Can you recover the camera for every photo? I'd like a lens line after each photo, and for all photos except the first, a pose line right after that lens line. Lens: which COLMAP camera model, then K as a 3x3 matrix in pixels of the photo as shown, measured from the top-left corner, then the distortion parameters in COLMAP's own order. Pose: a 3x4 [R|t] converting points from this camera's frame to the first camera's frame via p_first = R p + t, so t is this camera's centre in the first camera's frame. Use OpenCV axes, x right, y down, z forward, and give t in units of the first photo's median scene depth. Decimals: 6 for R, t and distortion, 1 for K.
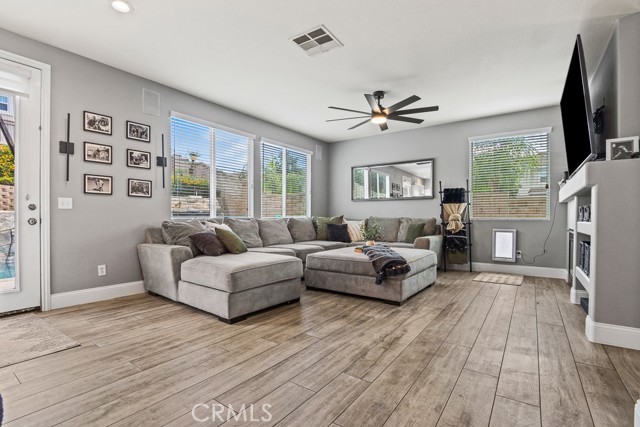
lens RADIAL K [[304.1, 0, 318.0], [0, 304.1, 218.8], [0, 0, 1]] dist [-0.013106, 0.000279]
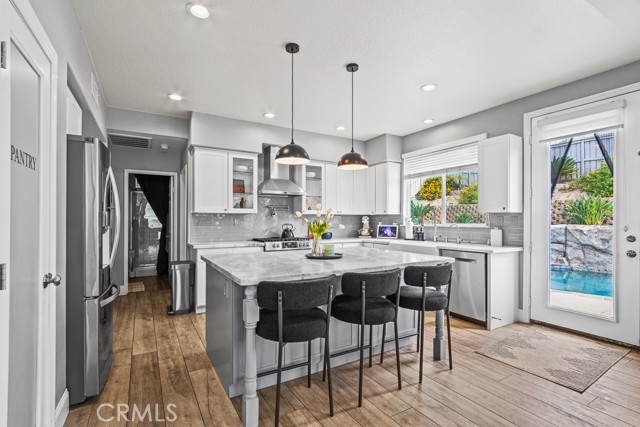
lens RADIAL K [[303.0, 0, 317.8], [0, 303.0, 215.6], [0, 0, 1]] dist [-0.010282, 0.000151]
pose [[-0.414162, -0.017327, -0.910038, 0.333908], [-0.007404, 0.999850, -0.015668, -0.091283], [0.910173, 0.000249, -0.414228, 0.488730]]
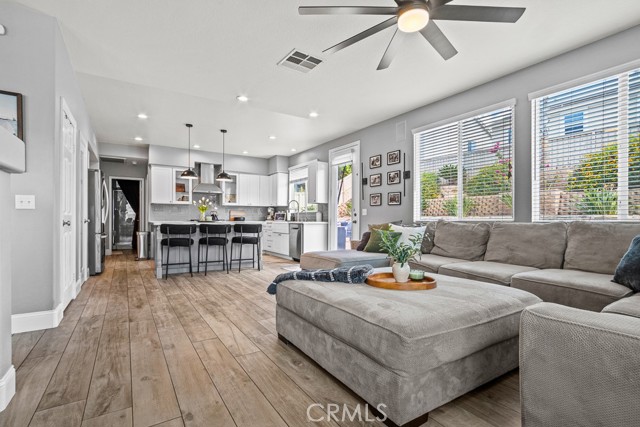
lens RADIAL K [[304.1, 0, 318.0], [0, 304.1, 218.8], [0, 0, 1]] dist [-0.013106, 0.000279]
pose [[-0.375129, -0.006112, -0.926953, 1.045885], [-0.010268, 0.999944, -0.002438, -0.003567], [0.926916, 0.008603, -0.375171, 1.542853]]
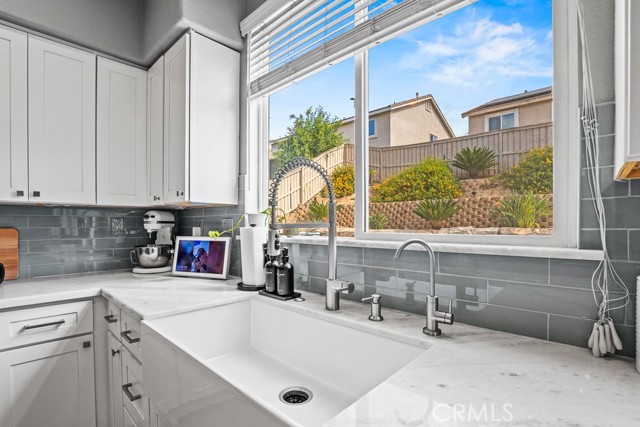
lens RADIAL K [[309.6, 0, 319.4], [0, 309.6, 229.2], [0, 0, 1]] dist [-0.032275, -0.000045]
pose [[-0.136682, 0.017443, -0.990461, -0.938425], [-0.004012, 0.999827, 0.018161, -0.092370], [0.990607, 0.006456, -0.136588, 0.432156]]
